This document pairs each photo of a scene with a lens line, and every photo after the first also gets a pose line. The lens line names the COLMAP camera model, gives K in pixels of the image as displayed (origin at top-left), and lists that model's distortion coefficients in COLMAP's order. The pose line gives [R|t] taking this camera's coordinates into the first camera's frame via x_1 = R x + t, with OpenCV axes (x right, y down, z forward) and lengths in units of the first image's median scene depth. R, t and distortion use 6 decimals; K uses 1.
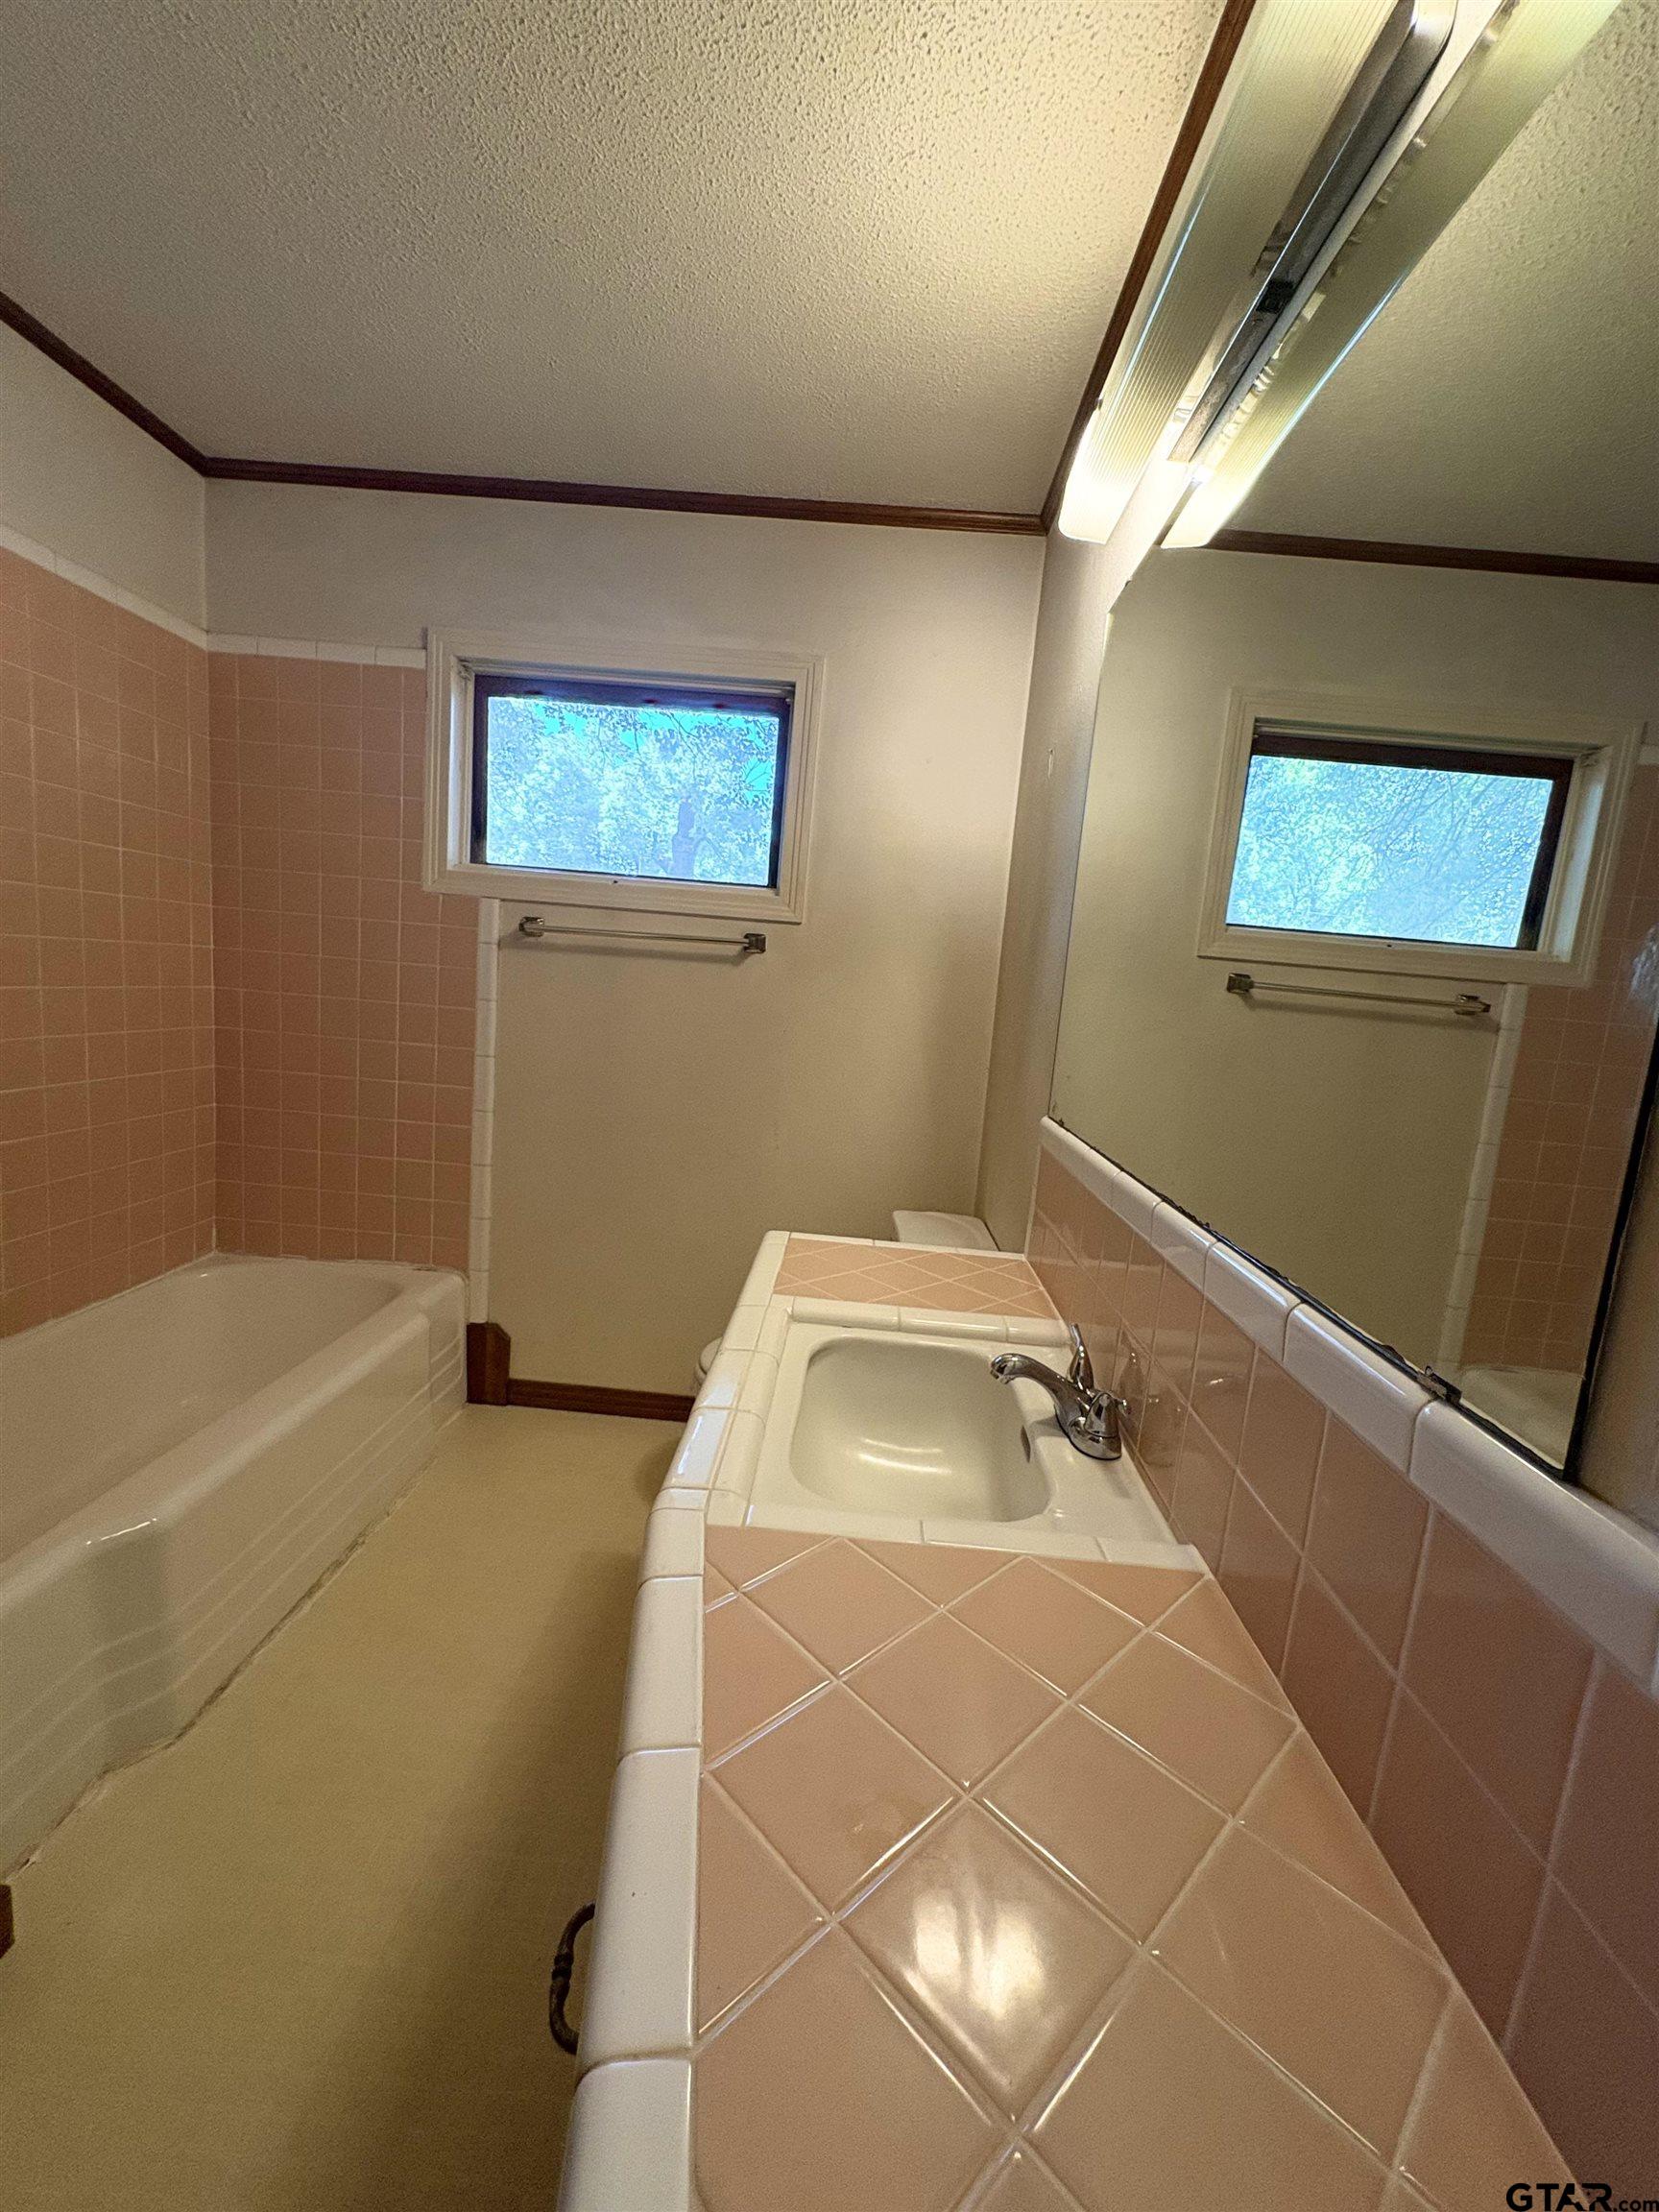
lens RADIAL K [[883.9, 0, 829.5], [0, 883.9, 1106.0], [0, 0, 1]] dist [-0.002522, 0.002760]
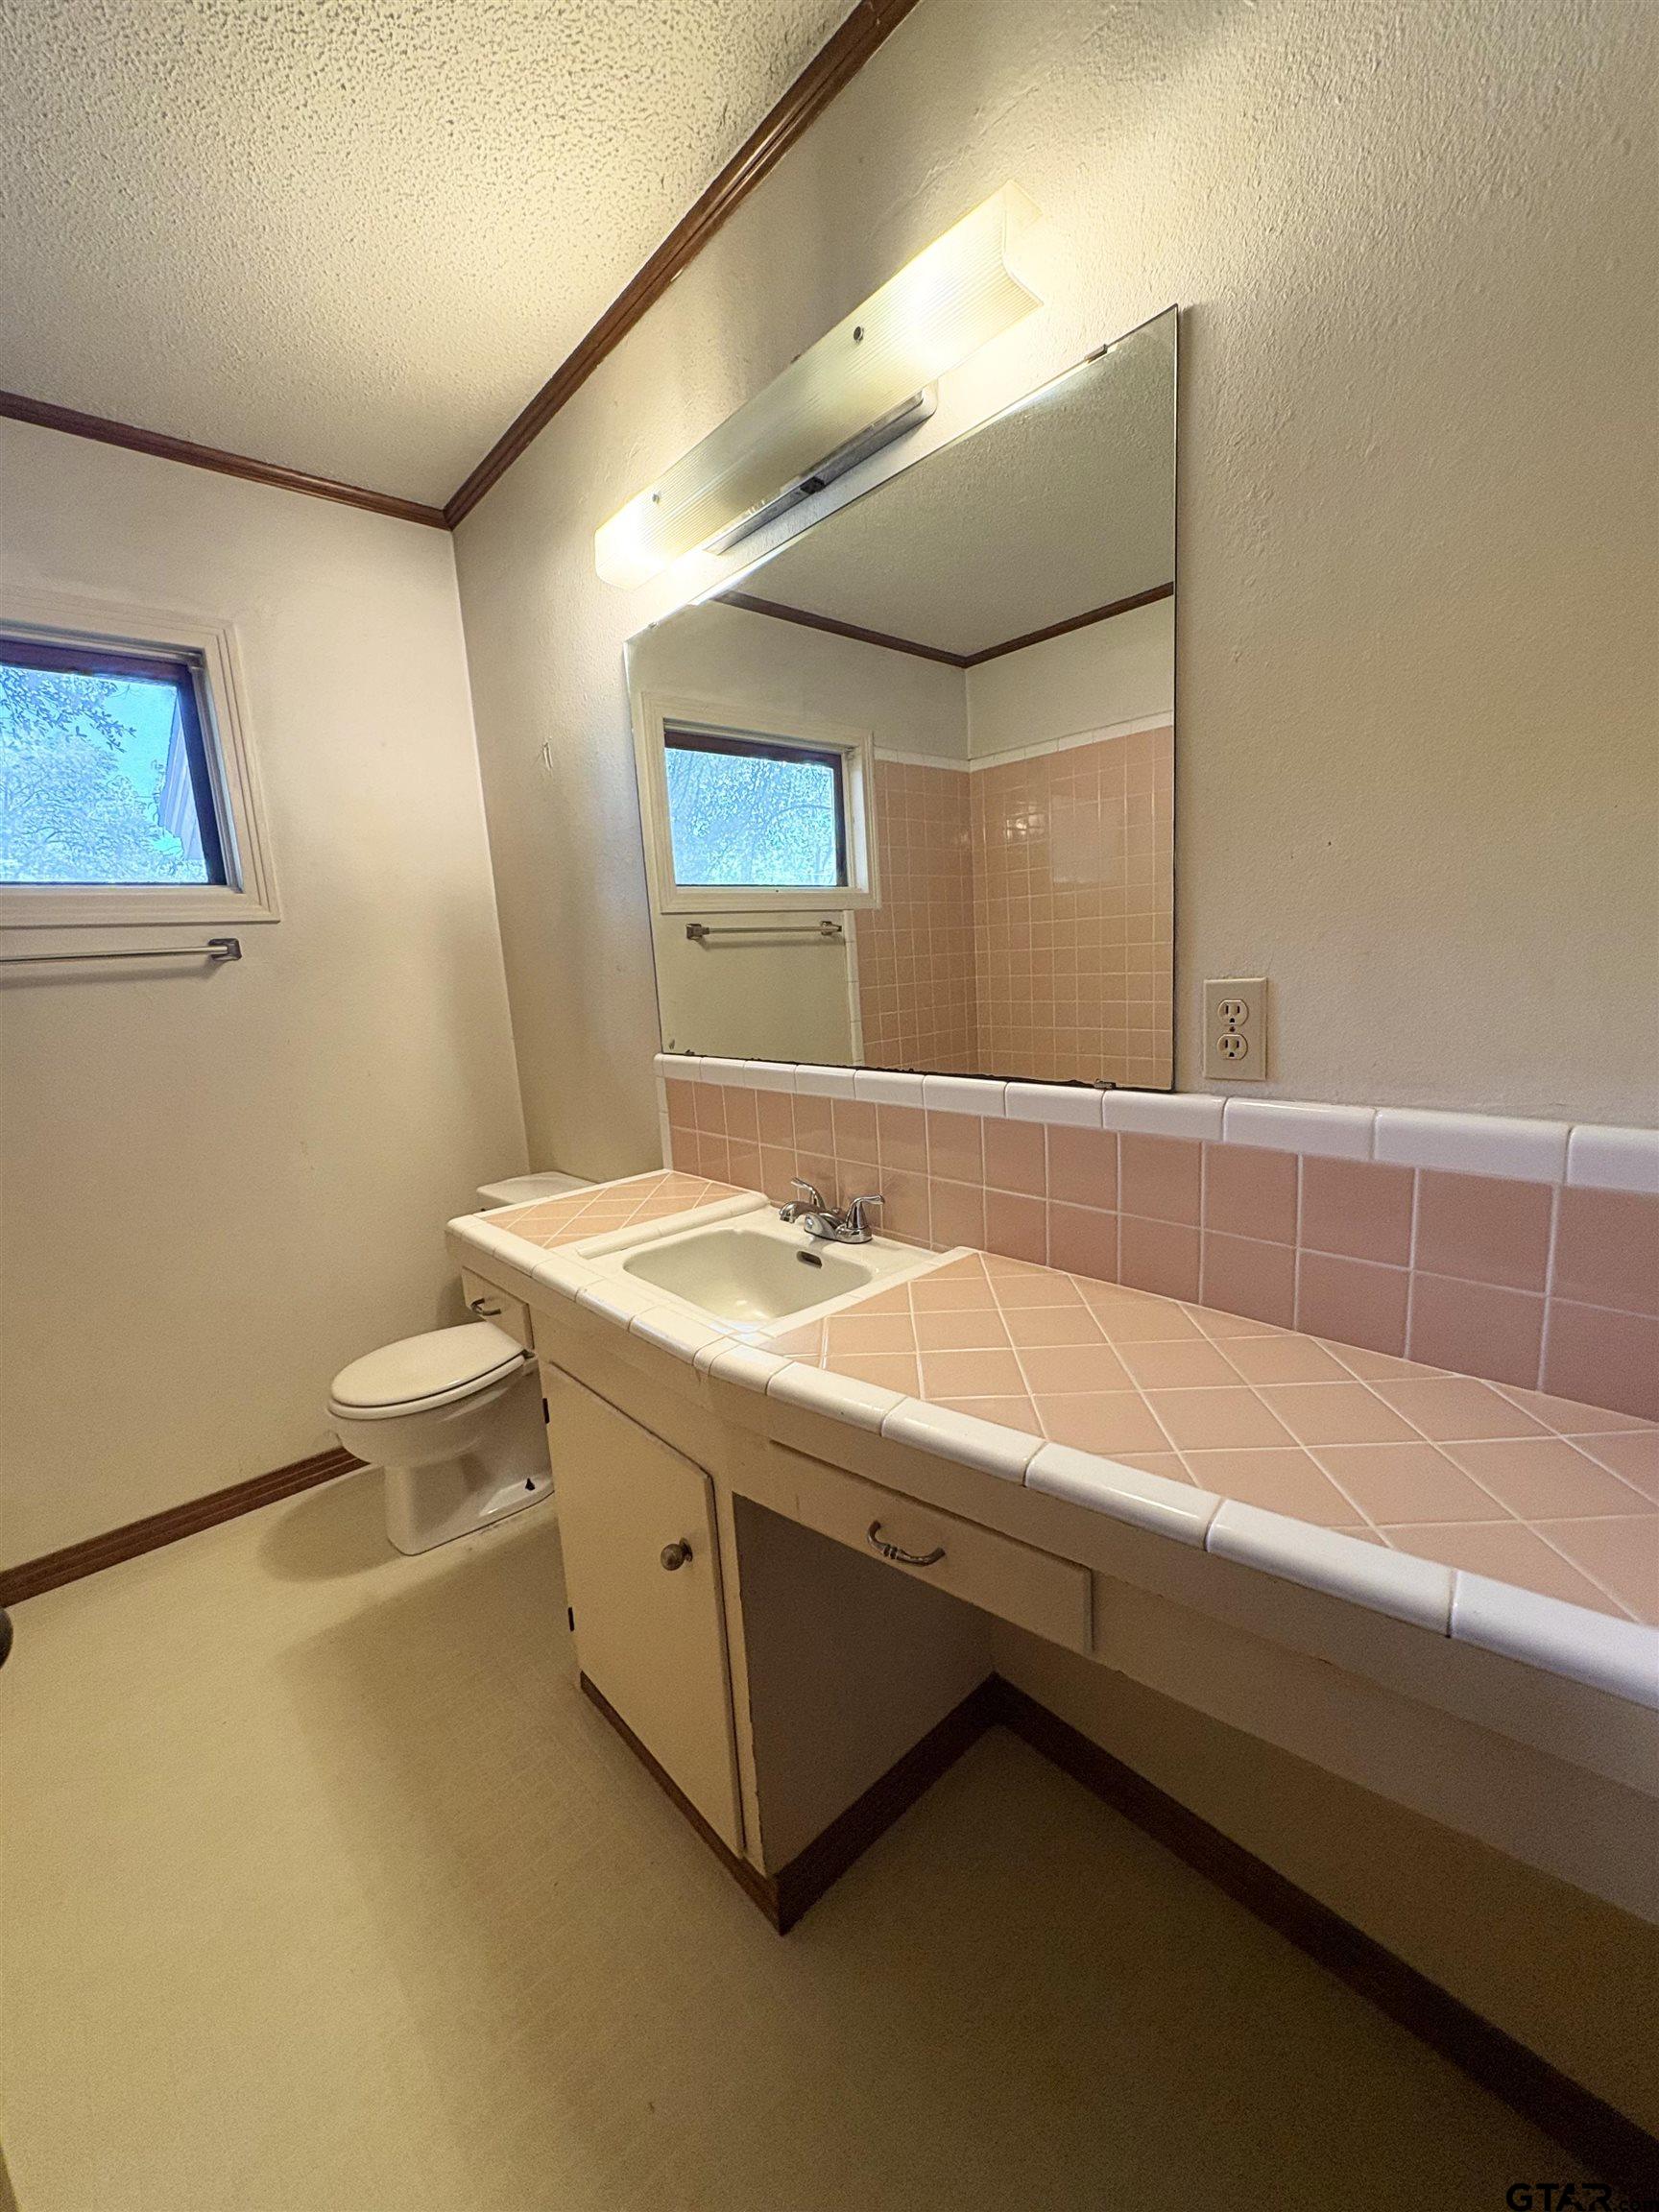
lens RADIAL K [[883.9, 0, 829.5], [0, 883.9, 1106.0], [0, 0, 1]] dist [-0.002522, 0.002760]
pose [[0.708744, -0.244933, 0.661581, -0.294358], [0.216637, 0.968046, 0.126312, -0.015754], [-0.671379, 0.053800, 0.739158, -0.044512]]
